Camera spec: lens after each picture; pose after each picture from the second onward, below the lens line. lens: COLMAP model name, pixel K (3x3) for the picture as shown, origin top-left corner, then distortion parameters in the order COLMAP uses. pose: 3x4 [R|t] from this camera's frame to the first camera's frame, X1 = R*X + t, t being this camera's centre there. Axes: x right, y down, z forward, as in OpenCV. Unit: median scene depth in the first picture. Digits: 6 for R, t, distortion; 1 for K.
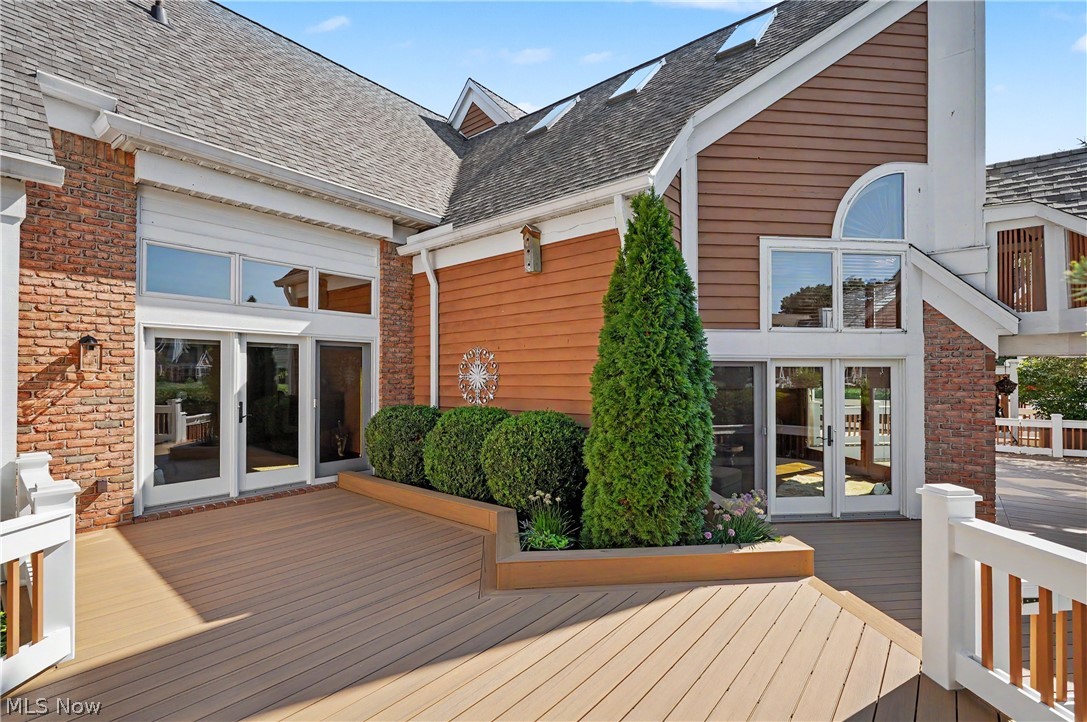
lens RADIAL K [[499.4, 0, 551.7], [0, 499.4, 369.2], [0, 0, 1]] dist [-0.014651, -0.000208]
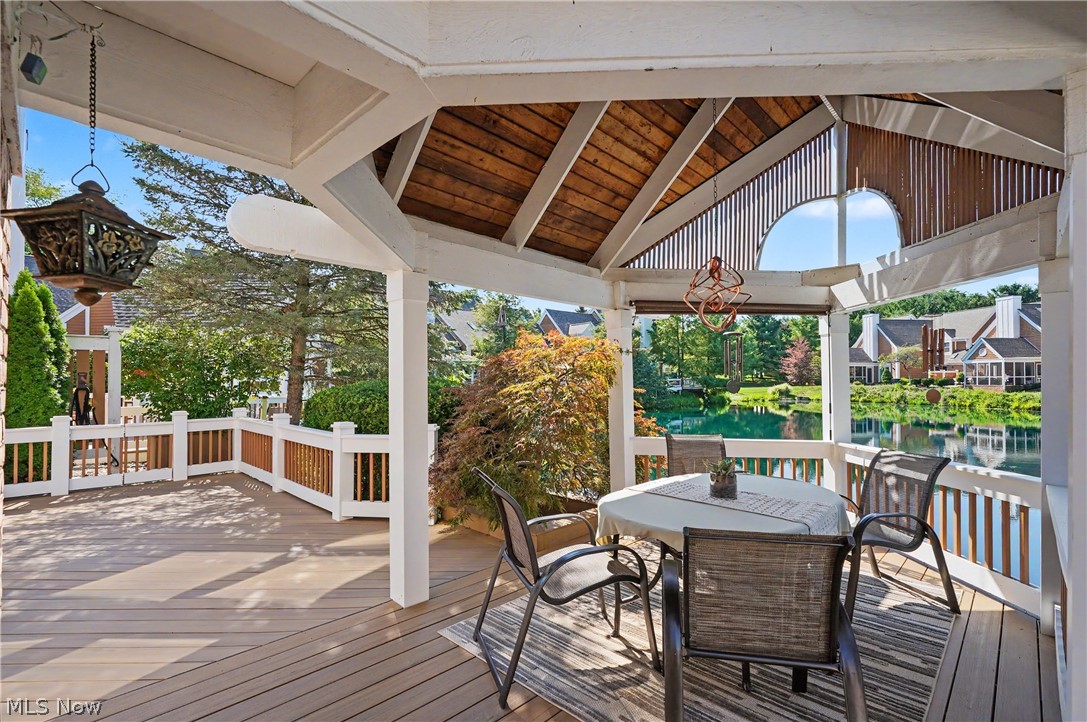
lens RADIAL K [[499.4, 0, 550.2], [0, 499.4, 376.7], [0, 0, 1]] dist [-0.014651, -0.000208]
pose [[0.094457, 0.003440, 0.995523, 0.861825], [-0.009984, 0.999947, -0.002508, 0.085566], [-0.995479, -0.009702, 0.094486, 0.912342]]
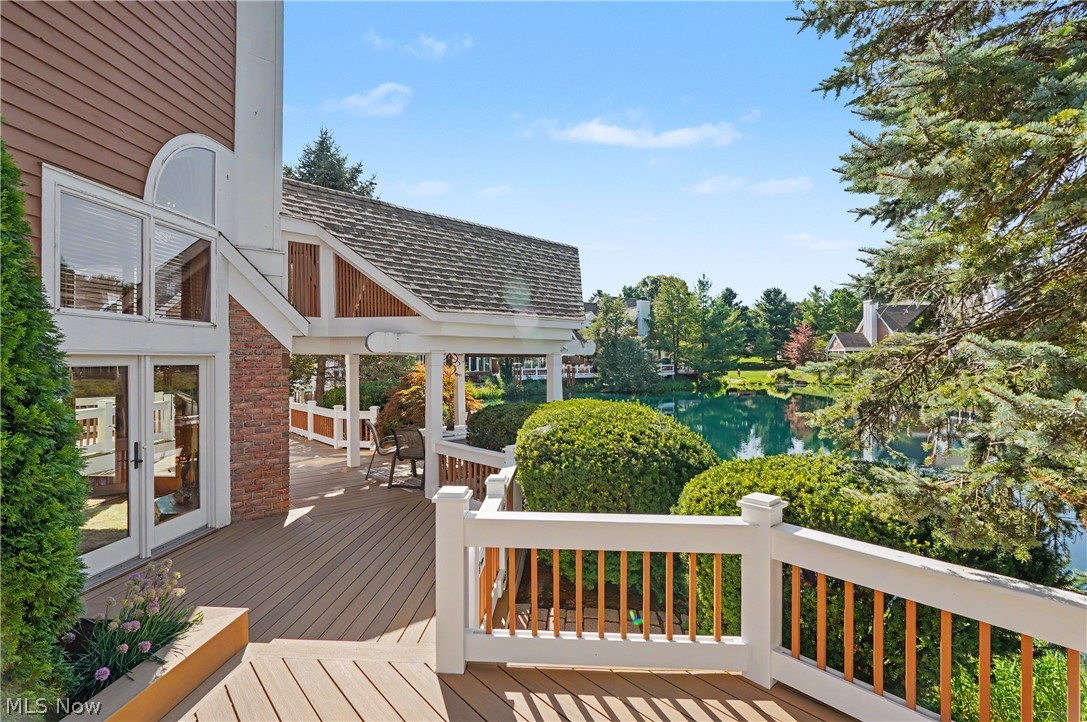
lens RADIAL K [[499.4, 0, 548.7], [0, 499.4, 361.3], [0, 0, 1]] dist [-0.014651, -0.000208]
pose [[0.150085, -0.002804, 0.988669, -0.101756], [-0.008464, 0.999956, 0.004120, -0.020233], [-0.988637, -0.008986, 0.150055, 0.254358]]
